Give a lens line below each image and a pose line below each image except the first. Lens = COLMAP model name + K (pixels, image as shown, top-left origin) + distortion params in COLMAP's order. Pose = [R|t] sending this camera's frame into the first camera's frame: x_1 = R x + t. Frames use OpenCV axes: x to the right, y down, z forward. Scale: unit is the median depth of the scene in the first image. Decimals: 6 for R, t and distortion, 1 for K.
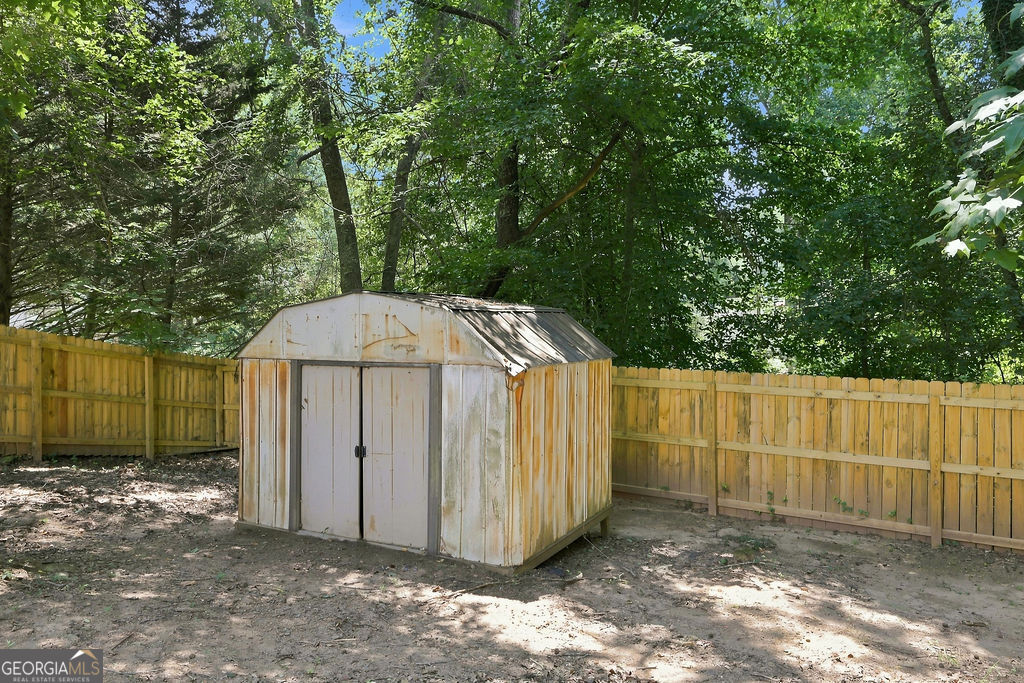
lens RADIAL K [[700.6, 0, 517.0], [0, 700.6, 334.3], [0, 0, 1]] dist [-0.001726, 0.001292]
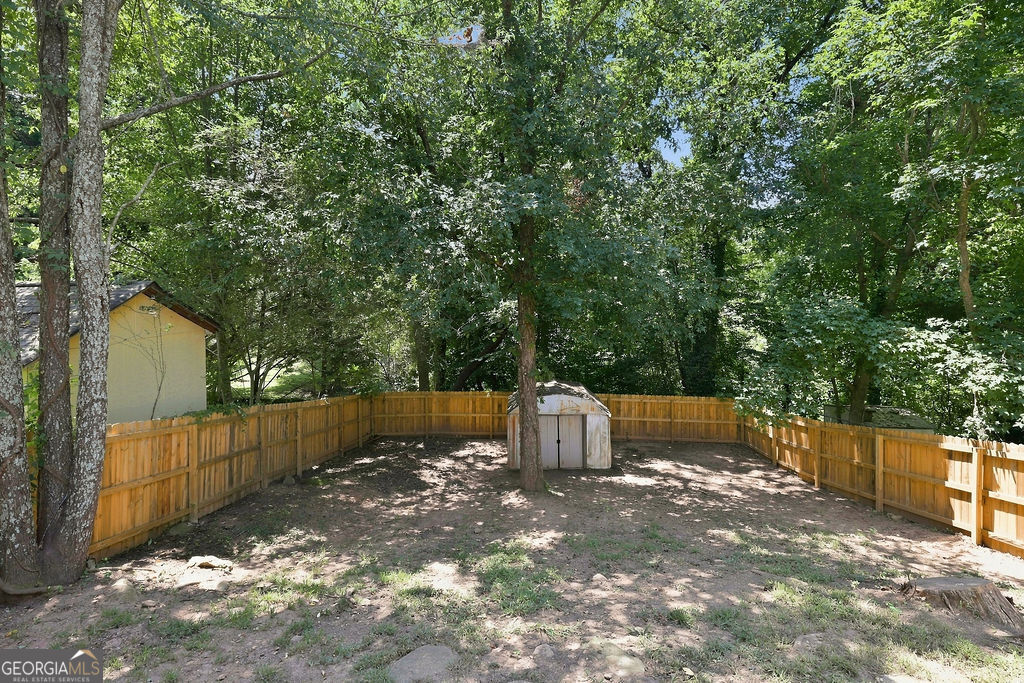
lens RADIAL K [[469.2, 0, 511.3], [0, 469.2, 290.3], [0, 0, 1]] dist [-0.000121, -0.000048]
pose [[0.895407, 0.005820, 0.445210, -1.206370], [0.001381, 0.999873, -0.015848, -0.438363], [-0.445246, 0.014805, 0.895286, -0.775413]]
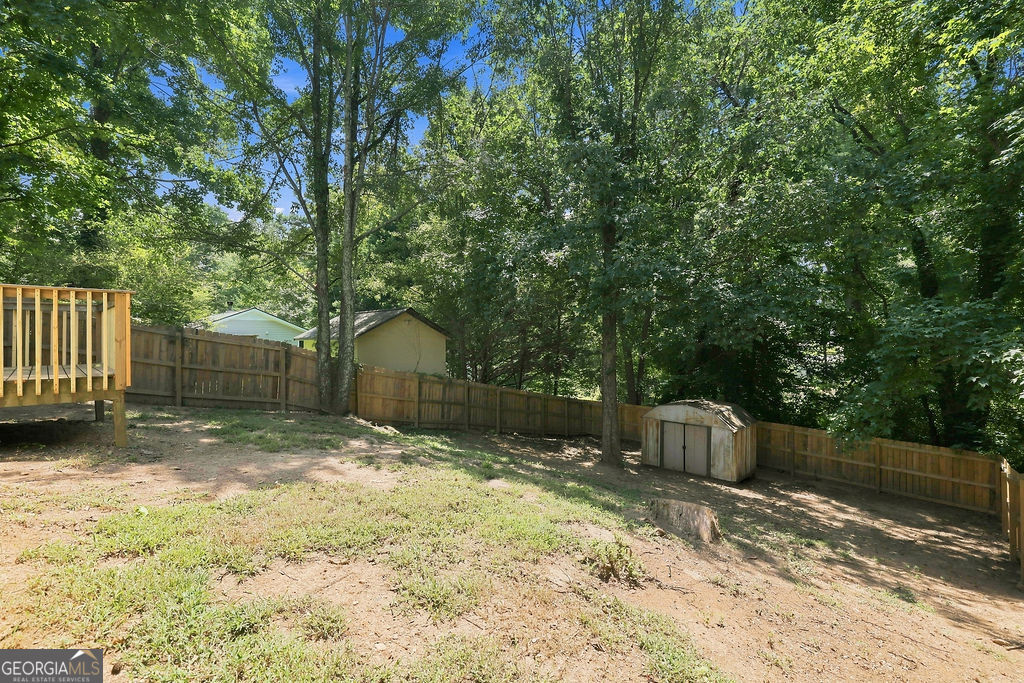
lens RADIAL K [[446.8, 0, 506.2], [0, 446.8, 341.7], [0, 0, 1]] dist [0.000408, -0.000074]
pose [[0.954912, 0.016102, -0.296450, -0.366061], [-0.019892, 0.999754, -0.009771, -0.298803], [0.296220, 0.015227, 0.954998, -1.323677]]
